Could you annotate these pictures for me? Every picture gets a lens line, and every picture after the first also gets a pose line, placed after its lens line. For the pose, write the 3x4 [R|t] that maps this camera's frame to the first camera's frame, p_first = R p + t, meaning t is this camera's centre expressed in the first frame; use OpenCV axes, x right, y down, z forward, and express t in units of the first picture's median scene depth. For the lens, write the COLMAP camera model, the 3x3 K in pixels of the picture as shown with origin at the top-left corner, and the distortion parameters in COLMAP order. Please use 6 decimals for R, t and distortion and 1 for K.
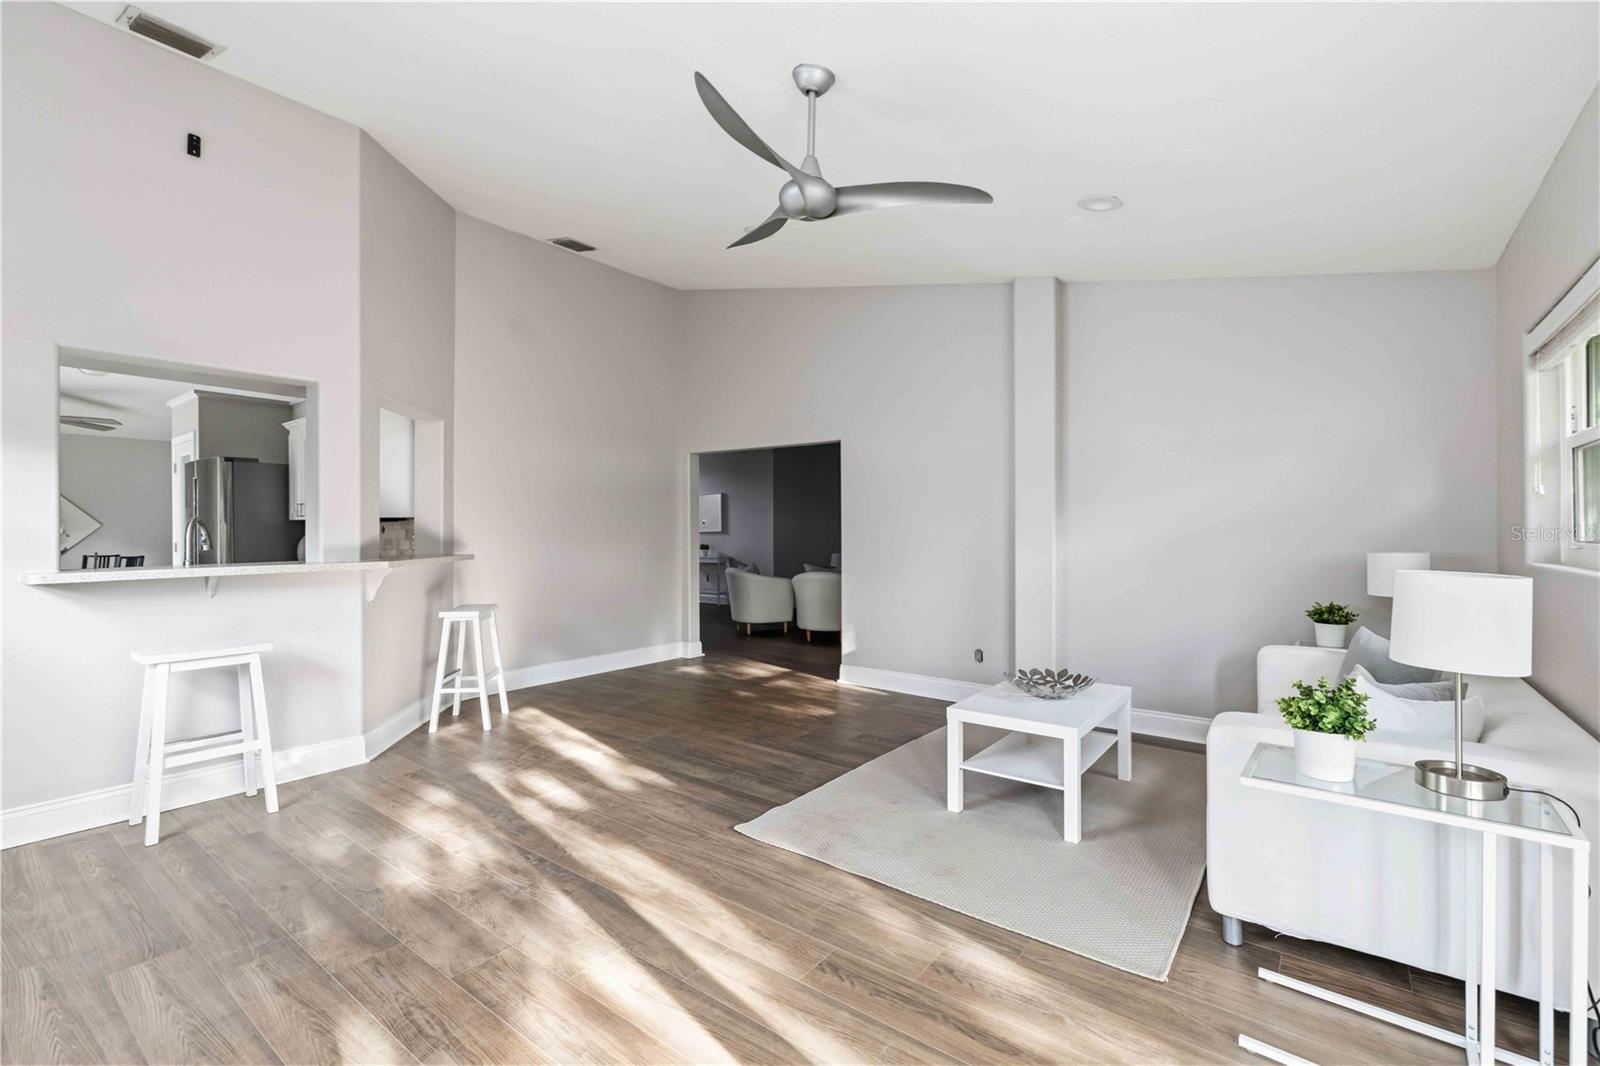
lens RADIAL K [[695.3, 0, 797.2], [0, 695.3, 534.7], [0, 0, 1]] dist [0.000292, -0.000038]
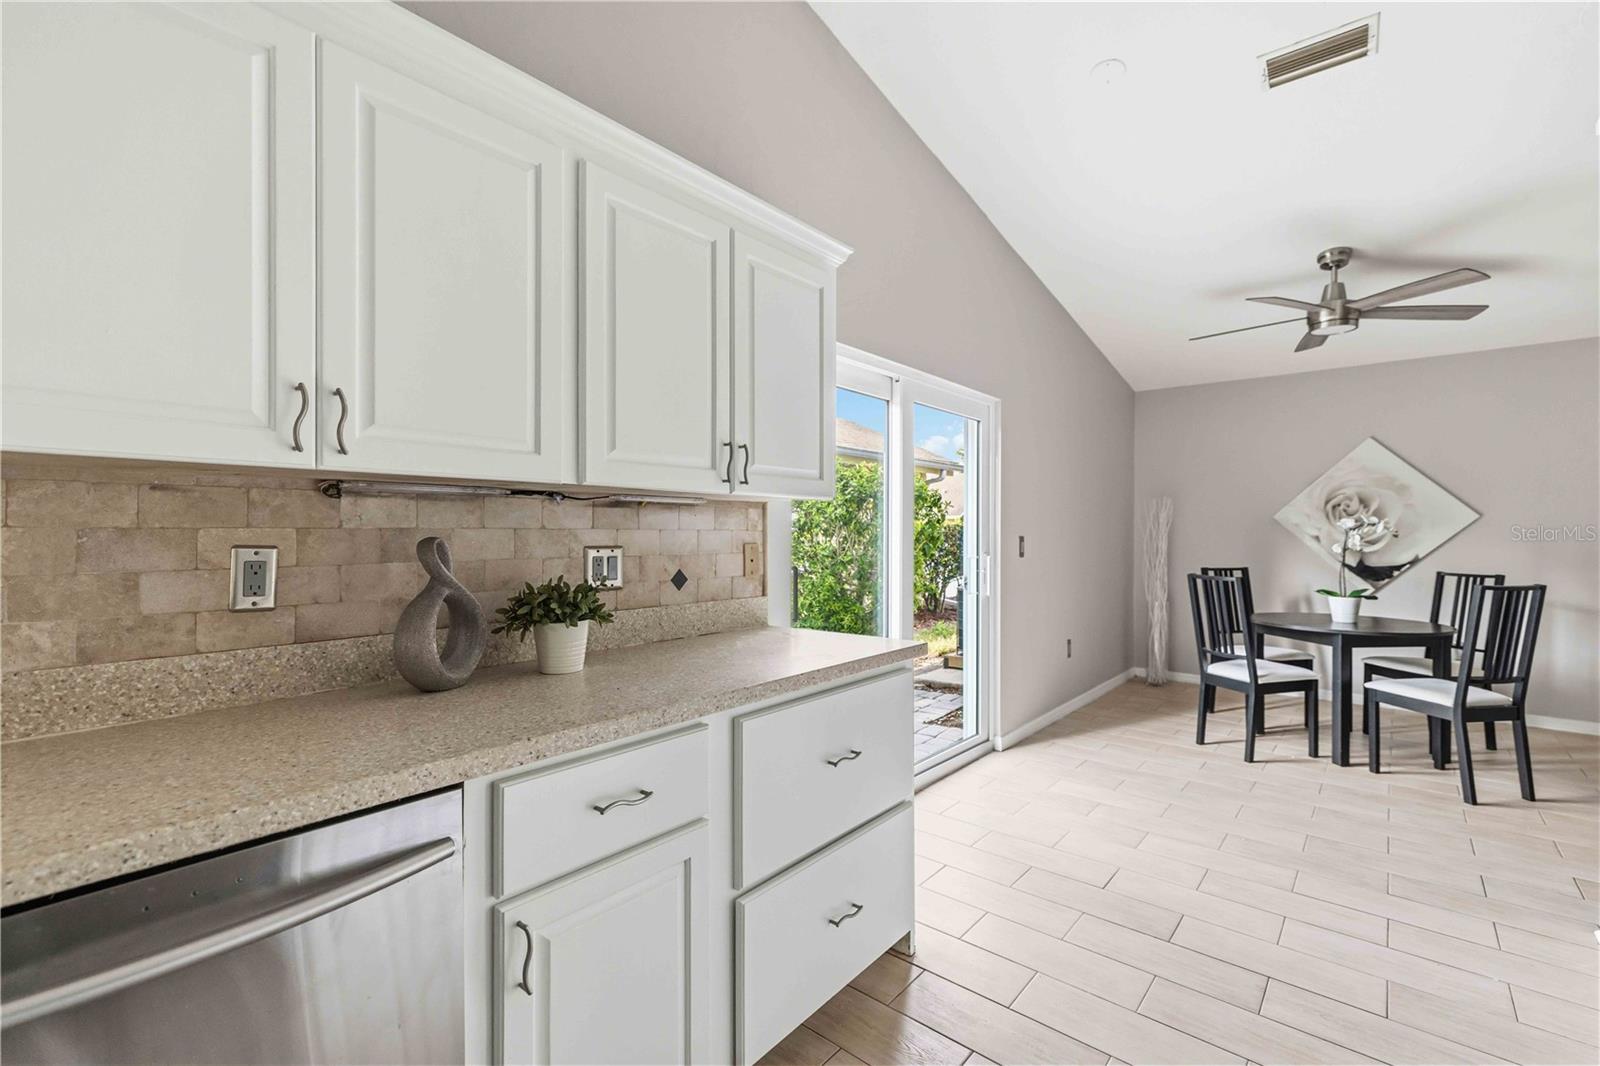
lens RADIAL K [[695.3, 0, 800.0], [0, 695.3, 529.7], [0, 0, 1]] dist [0.000292, -0.000038]
pose [[-0.048605, 0.009488, -0.998773, -0.888766], [-0.004503, 0.999943, 0.009719, -0.009416], [0.998808, 0.004970, -0.048559, 1.007966]]
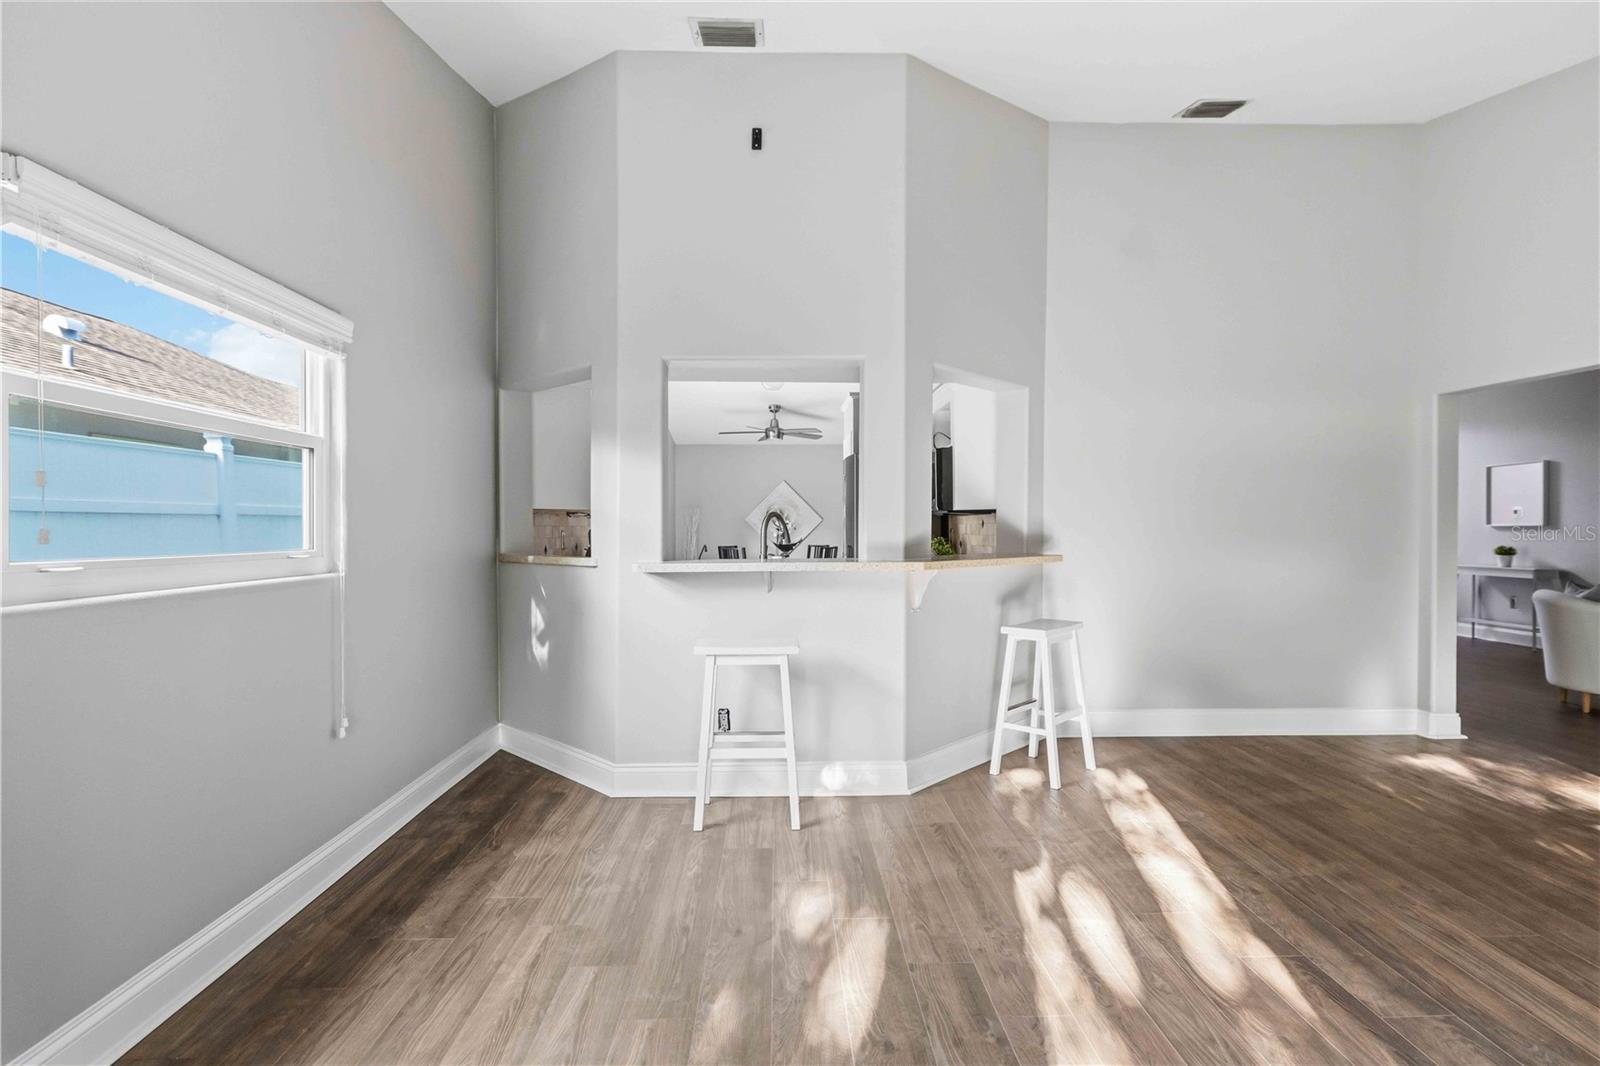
lens RADIAL K [[791.1, 0, 805.2], [0, 791.1, 537.7], [0, 0, 1]] dist [-0.000846, 0.001680]
pose [[0.631795, 0.013098, -0.775025, 0.046929], [-0.004705, 0.999904, 0.013063, -0.002097], [0.775121, -0.004607, 0.631796, 0.247642]]
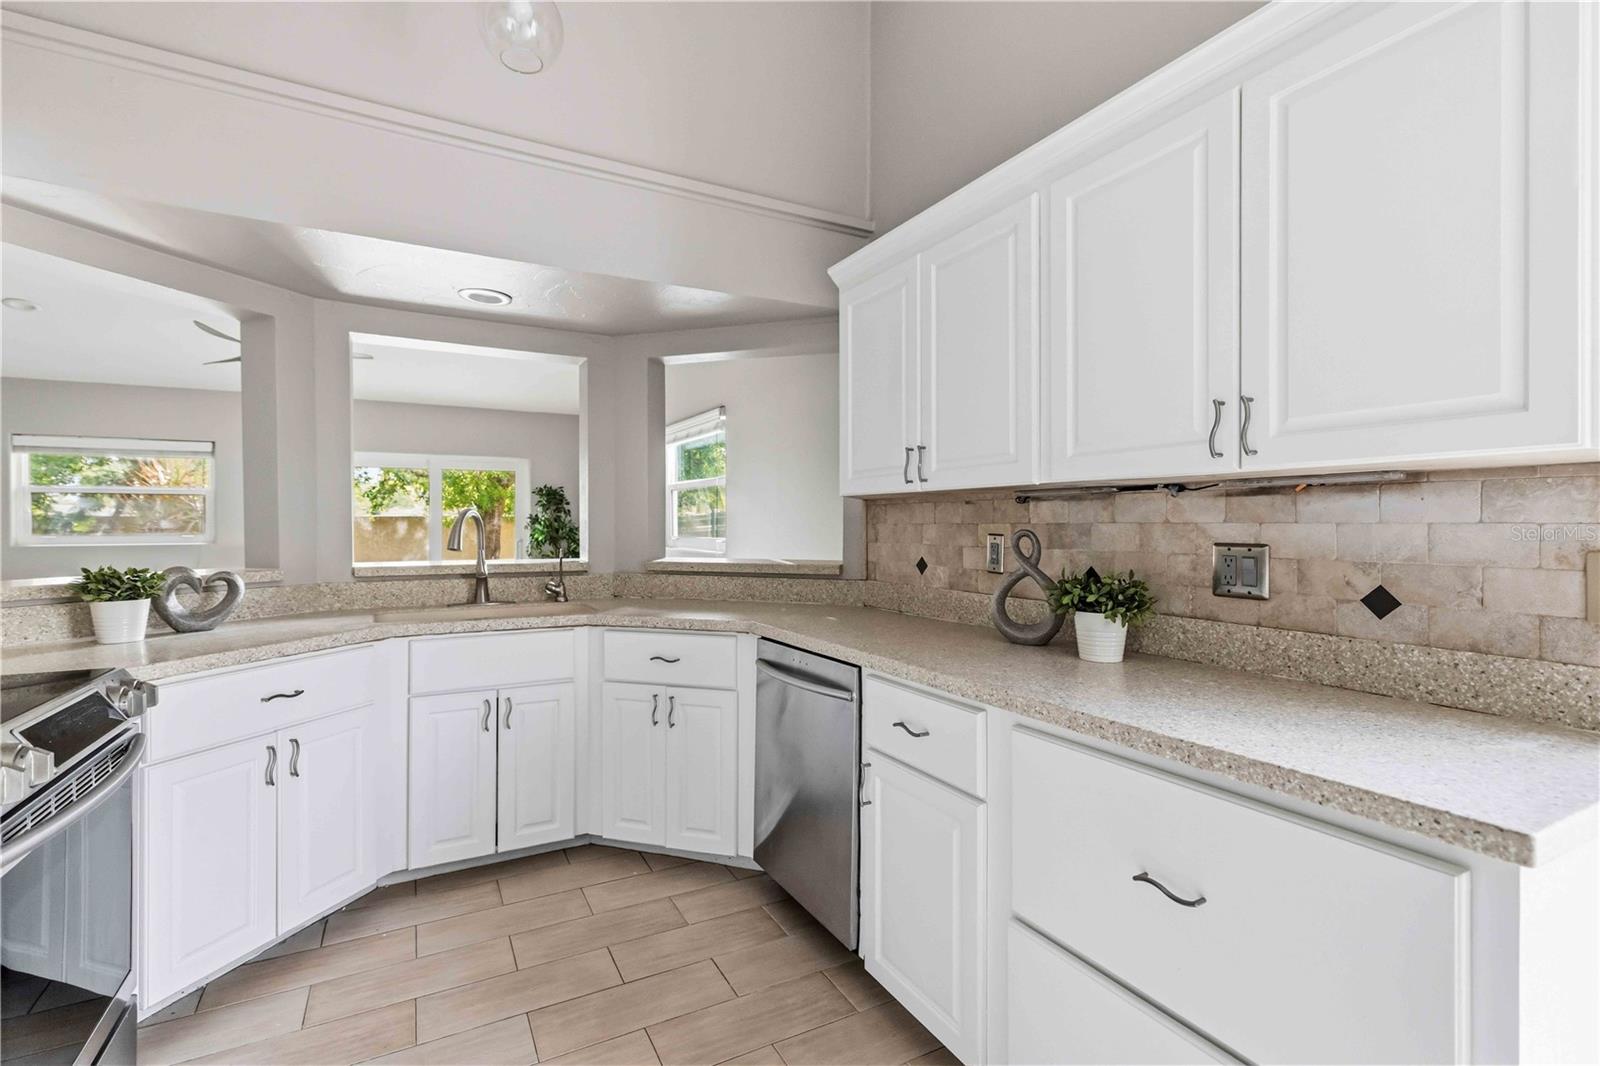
lens RADIAL K [[724.4, 0, 797.2], [0, 724.4, 526.4], [0, 0, 1]] dist [-0.003780, 0.000204]
pose [[-0.910622, 0.009155, 0.413138, -1.284016], [0.009832, 0.999952, -0.000489, -0.005055], [-0.413122, 0.003617, -0.910668, 1.311012]]
